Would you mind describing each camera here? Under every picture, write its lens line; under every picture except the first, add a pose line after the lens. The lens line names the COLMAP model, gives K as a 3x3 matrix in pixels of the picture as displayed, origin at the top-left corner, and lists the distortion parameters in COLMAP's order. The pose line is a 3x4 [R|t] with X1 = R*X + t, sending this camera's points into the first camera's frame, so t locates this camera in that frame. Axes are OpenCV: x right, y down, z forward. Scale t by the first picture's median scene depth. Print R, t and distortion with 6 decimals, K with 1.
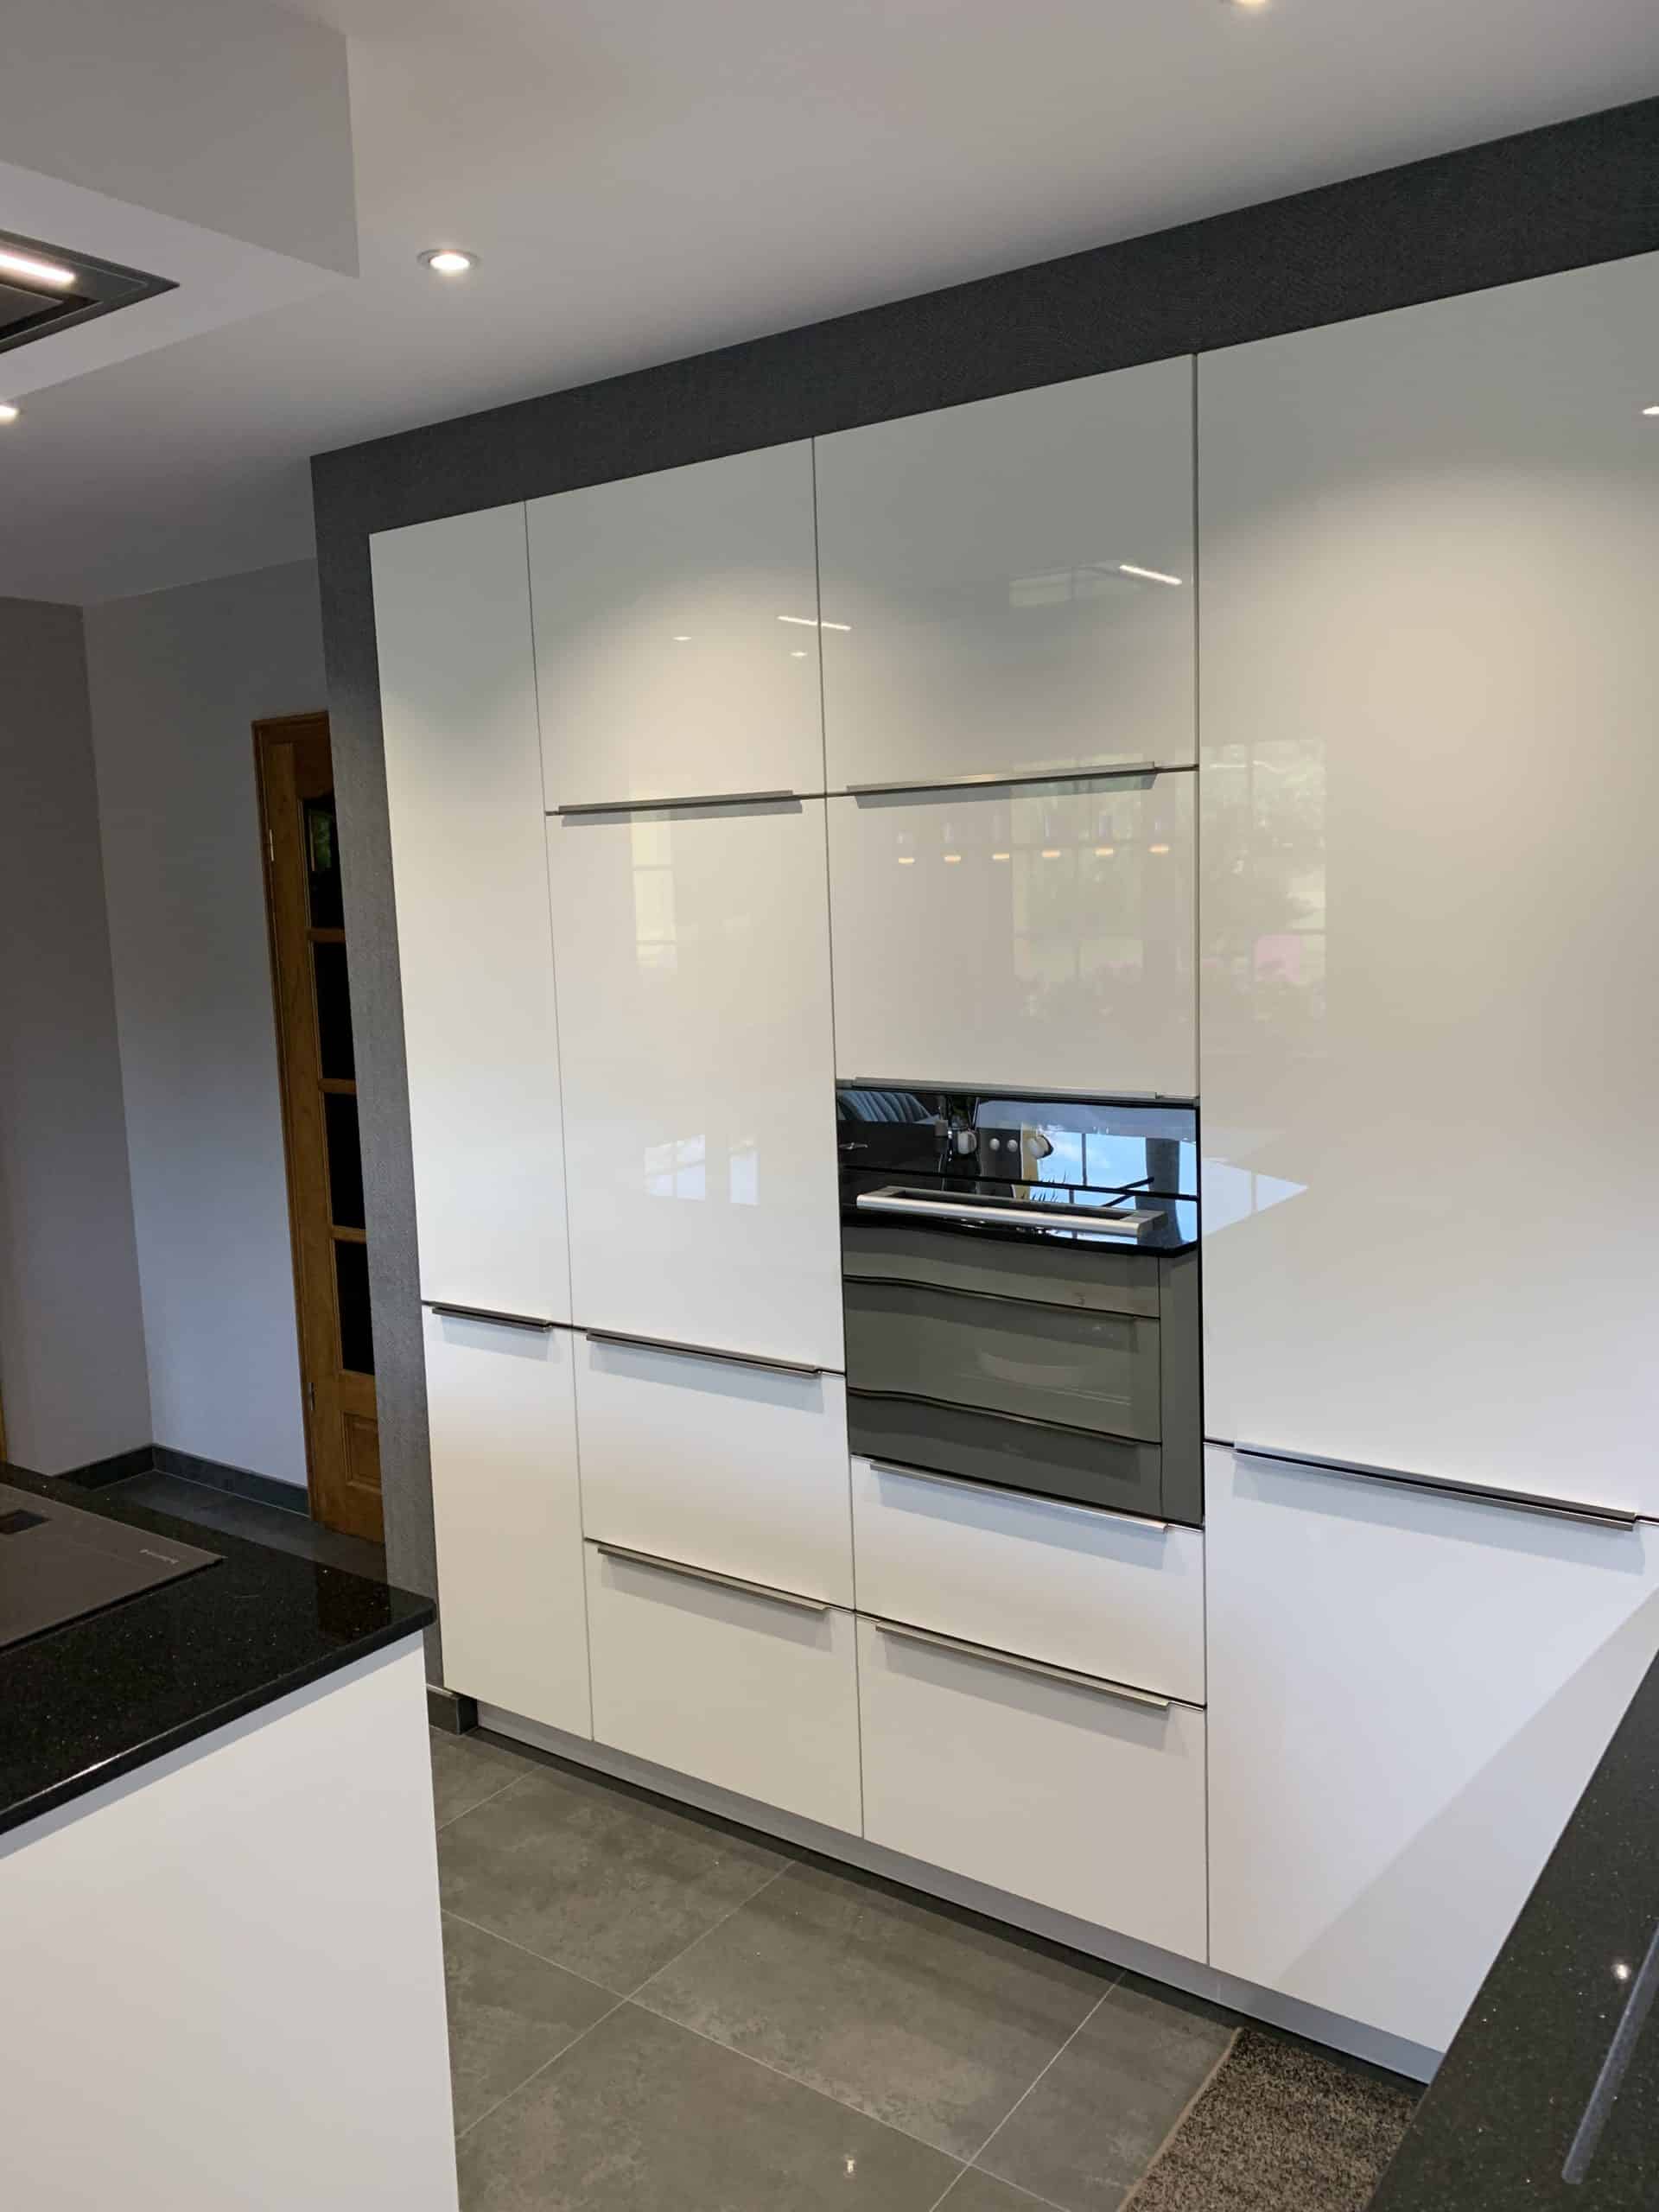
lens RADIAL K [[1693.7, 0, 822.3], [0, 1693.7, 1075.5], [0, 0, 1]] dist [0.071213, -0.087125]
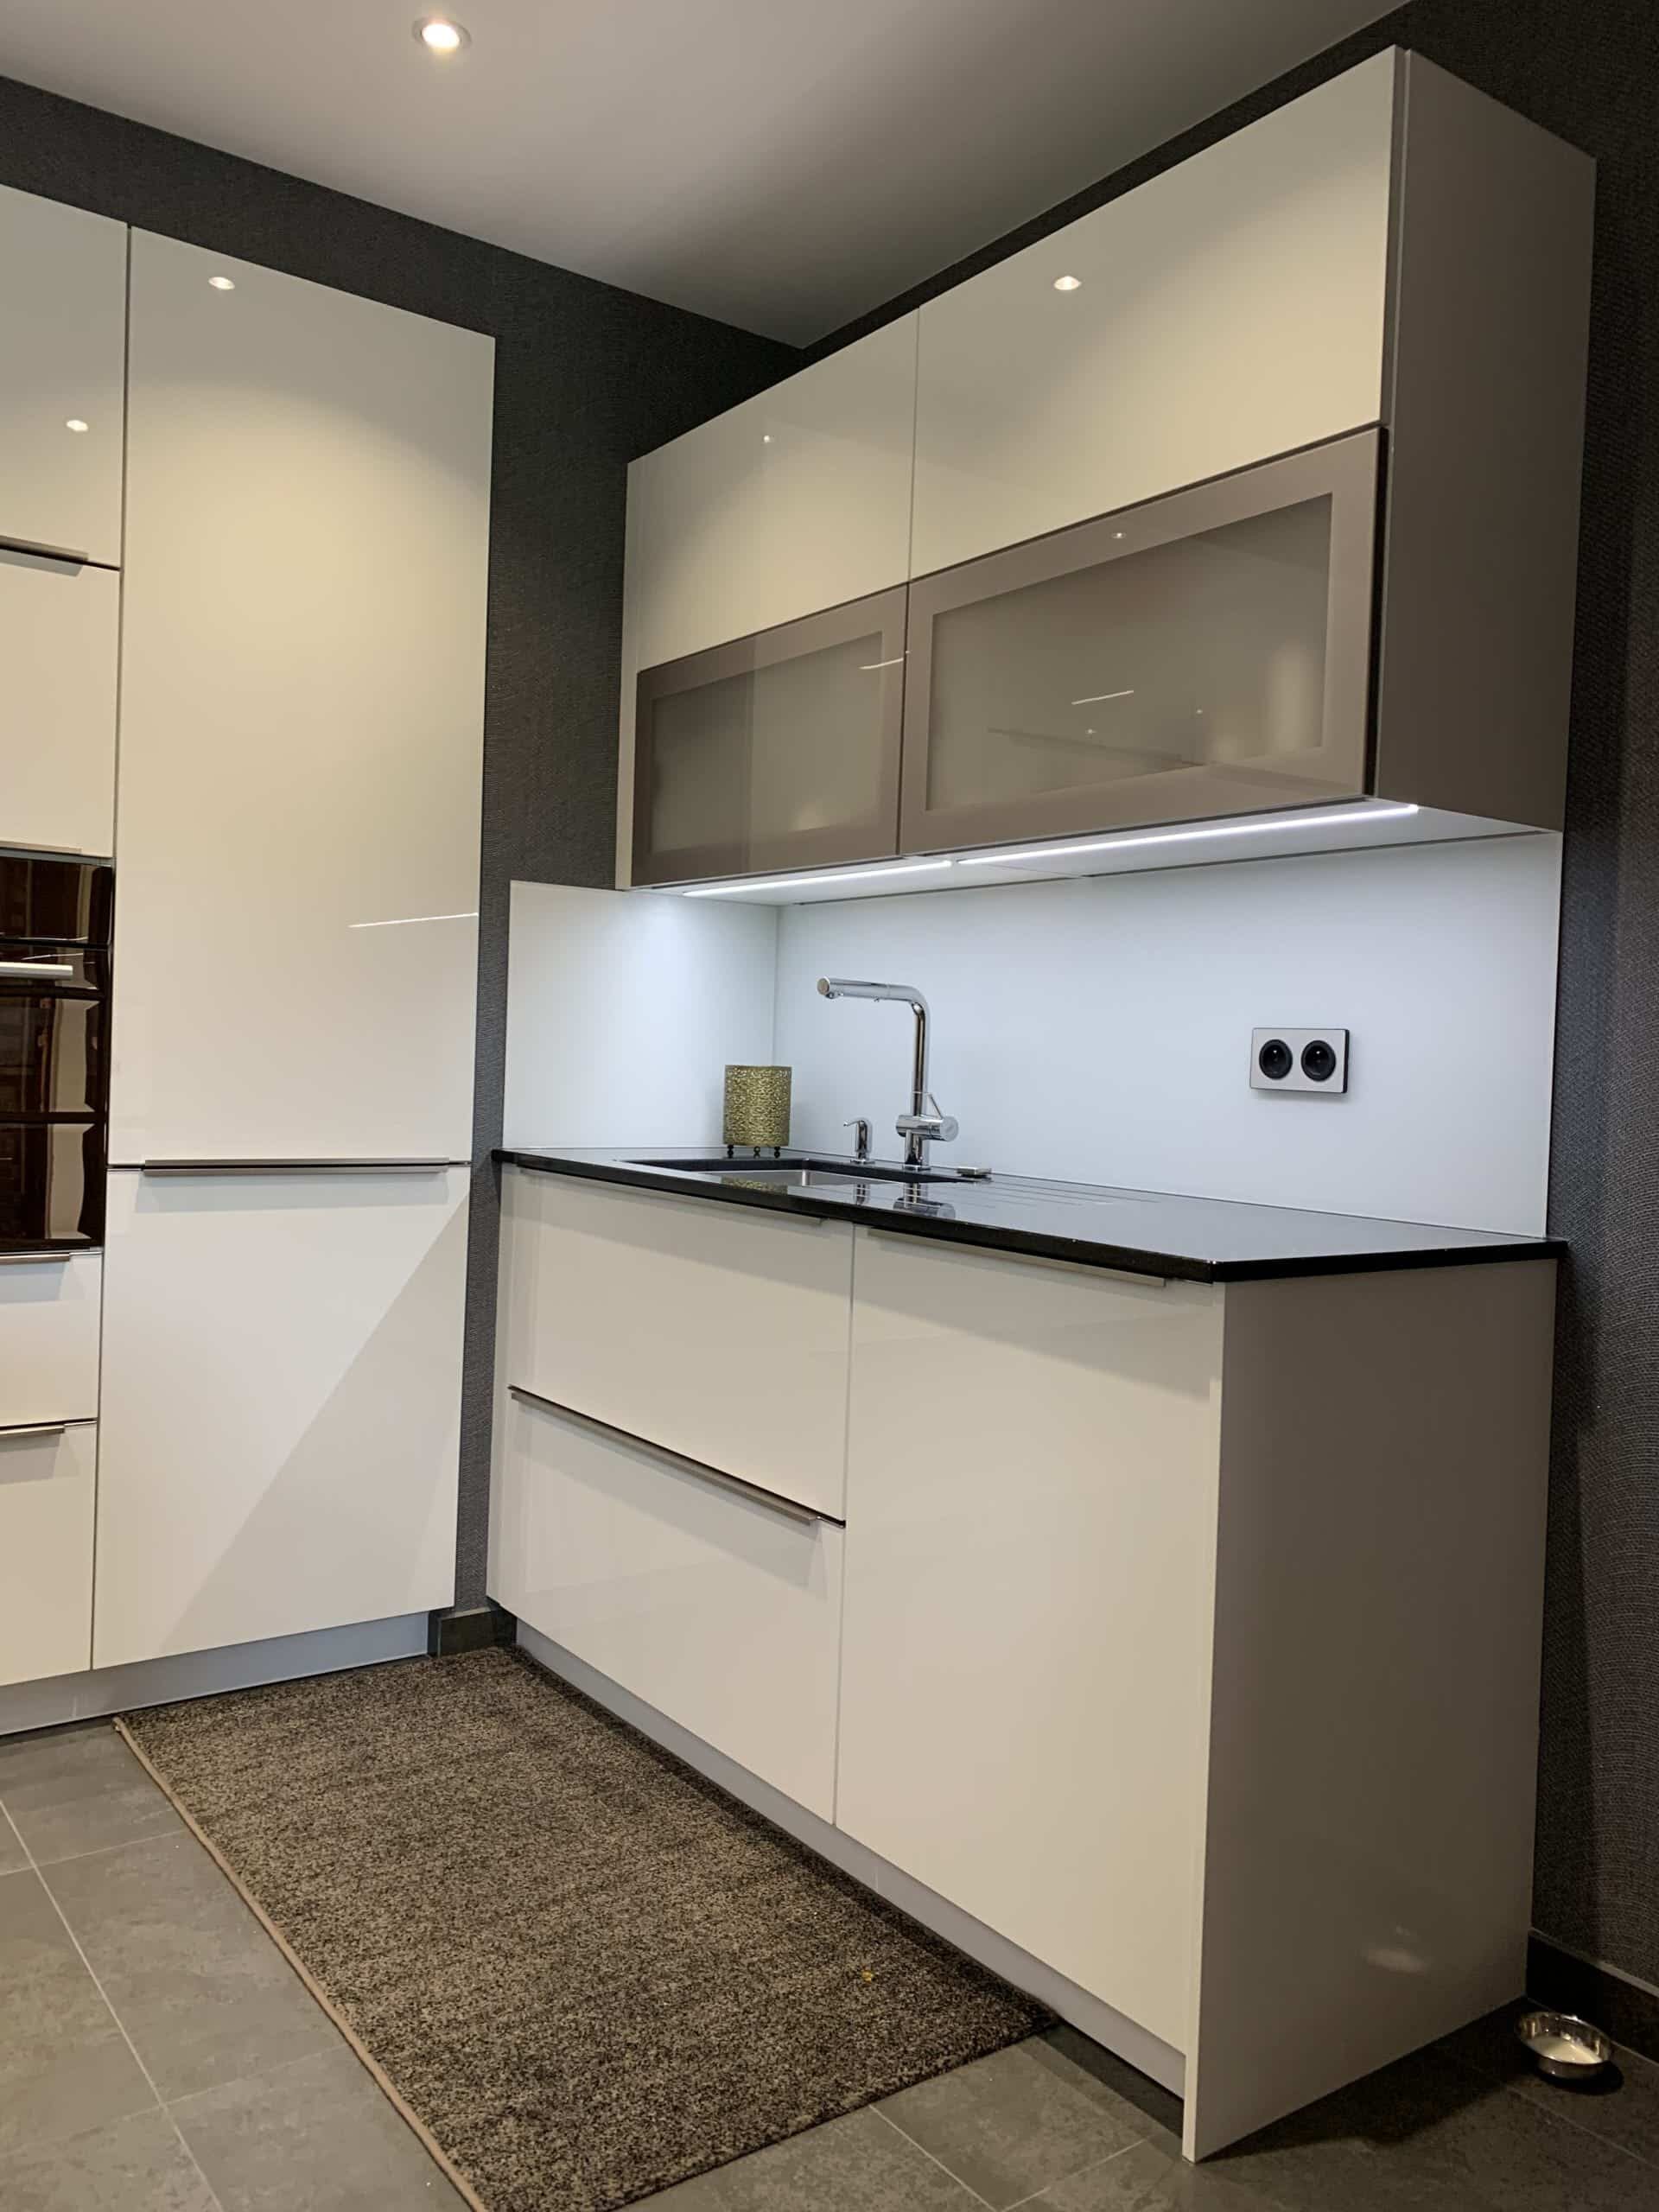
lens RADIAL K [[1701.8, 0, 831.9], [0, 1701.8, 1098.4], [0, 0, 1]] dist [0.070110, -0.076605]
pose [[0.307494, 0.025161, 0.951217, -0.638857], [0.074135, 0.995978, -0.050310, 0.236262], [-0.948658, 0.085988, 0.304392, 0.185396]]
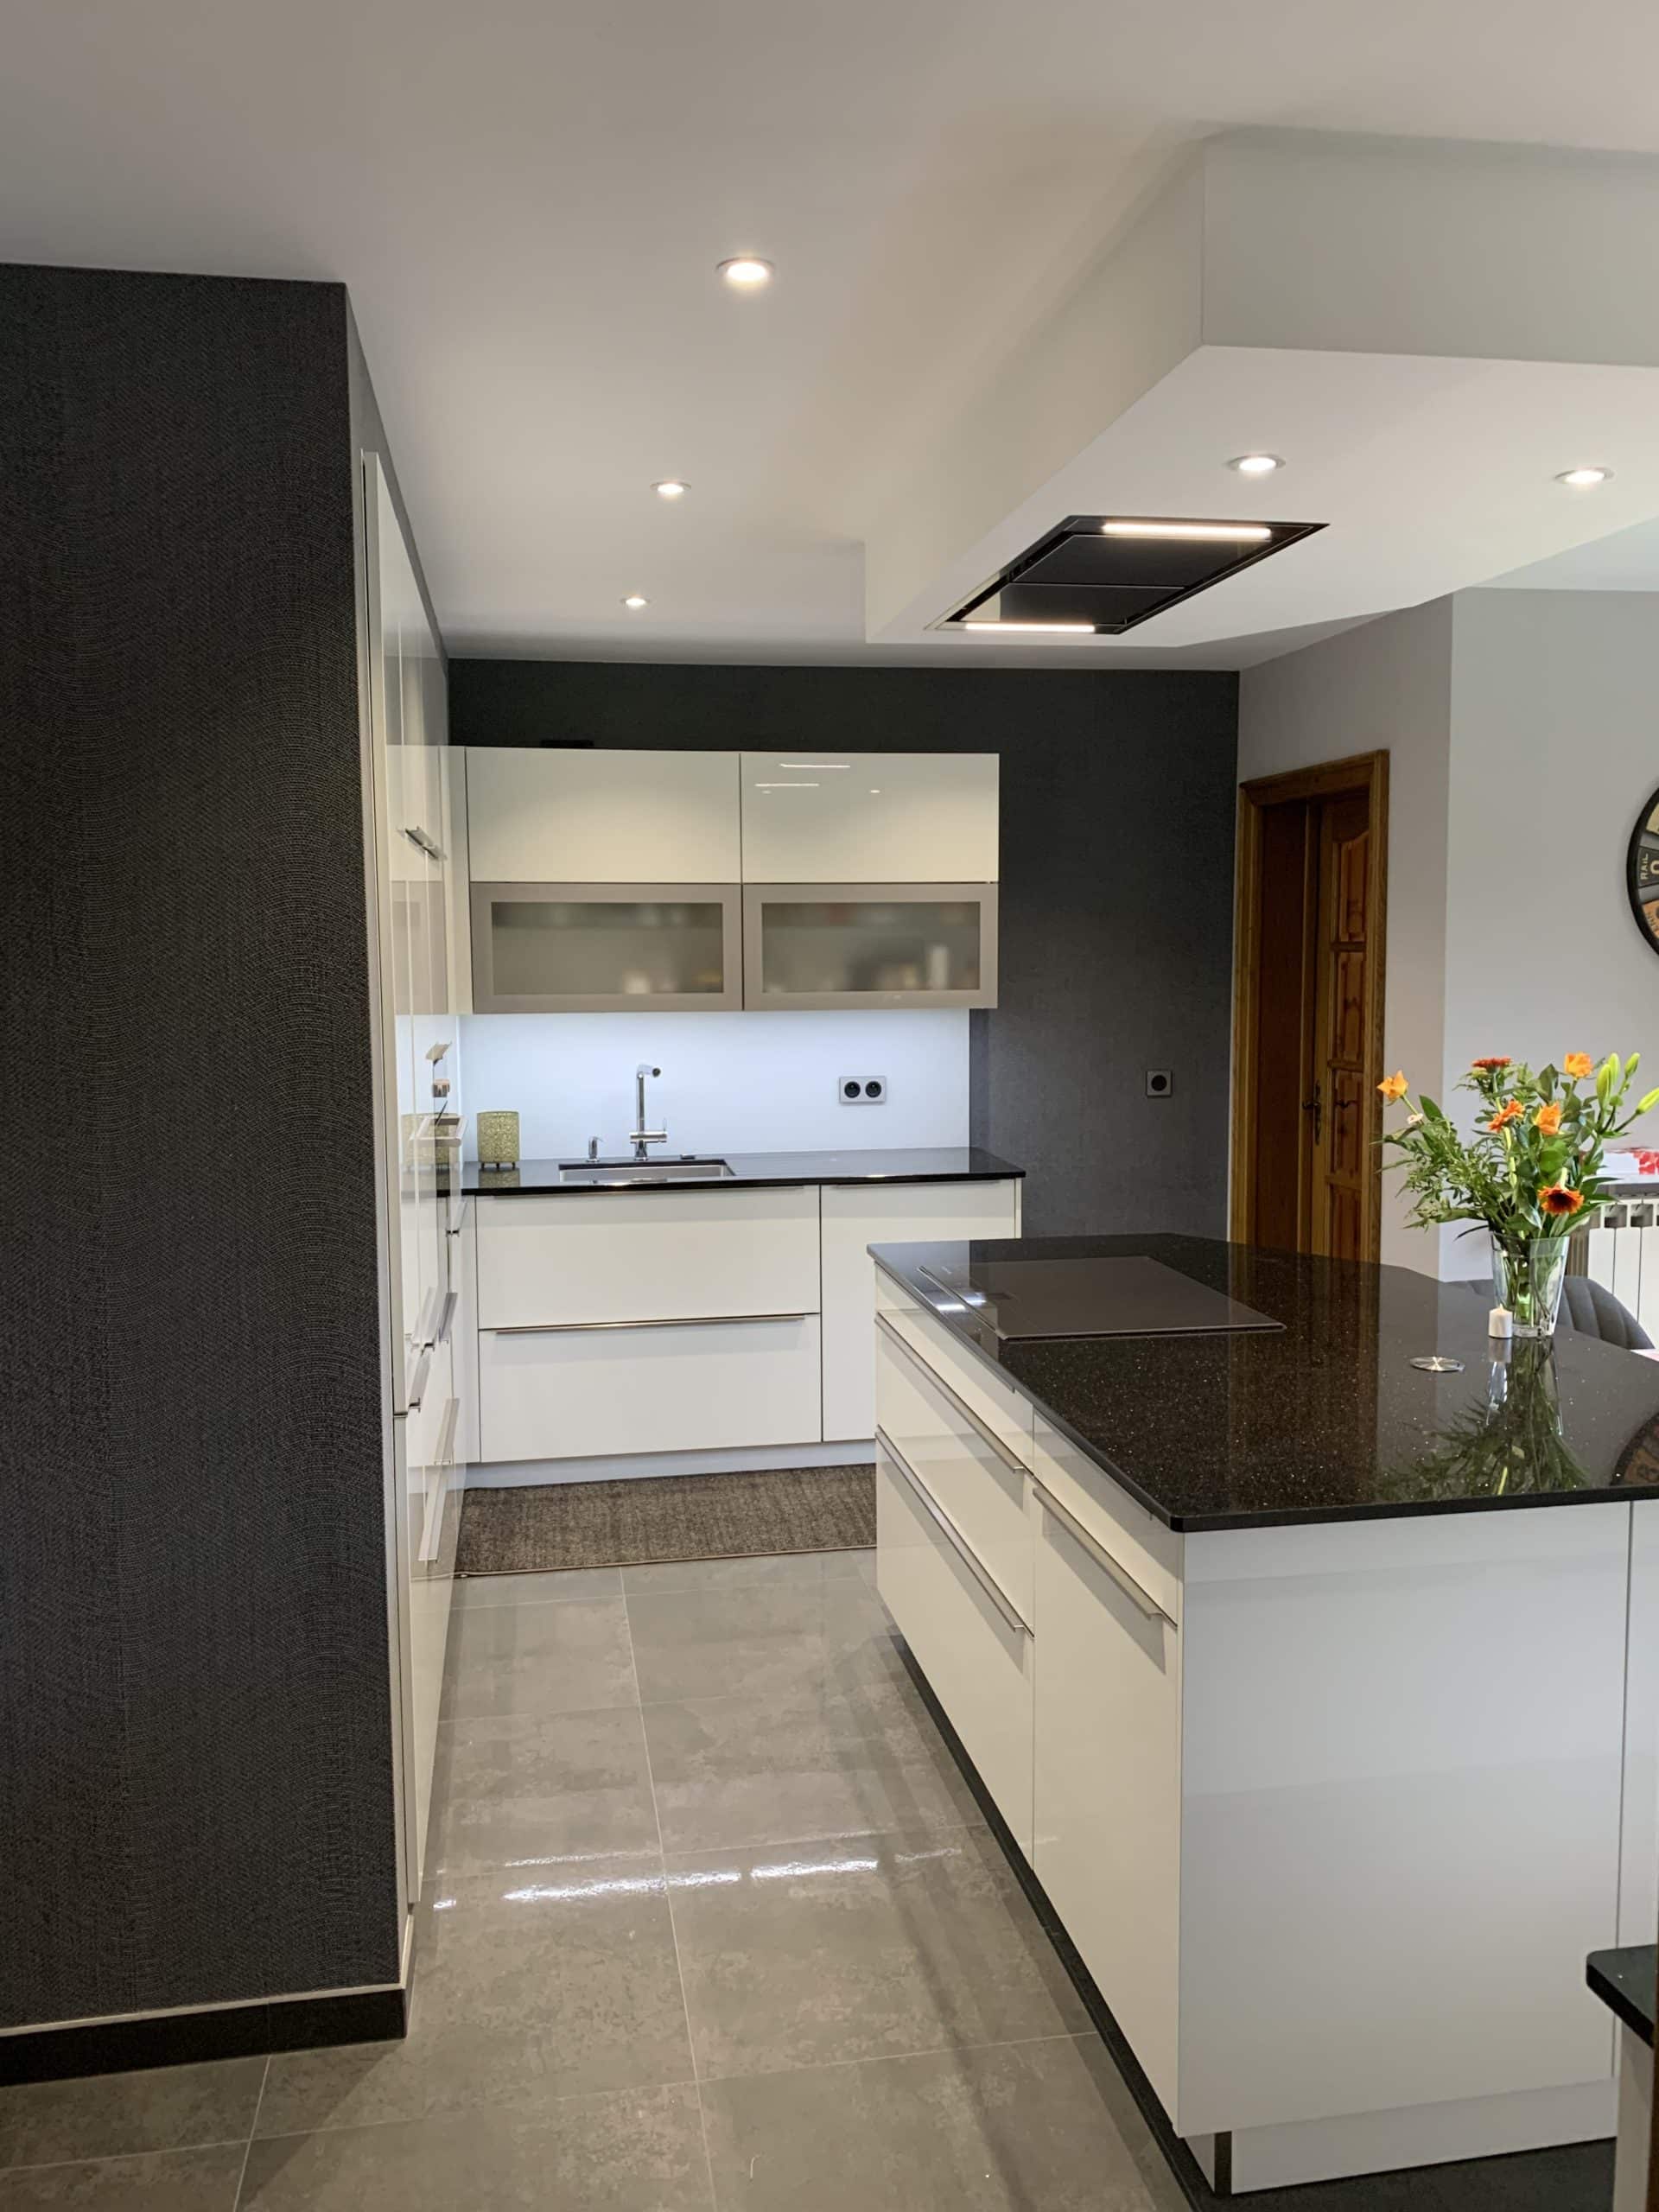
lens RADIAL K [[1693.7, 0, 822.3], [0, 1693.7, 1075.5], [0, 0, 1]] dist [0.071213, -0.087125]
pose [[-0.717939, -0.014667, 0.695952, -1.175577], [0.120677, 0.982017, 0.145185, -0.147894], [-0.685566, 0.188220, -0.703258, 1.775034]]
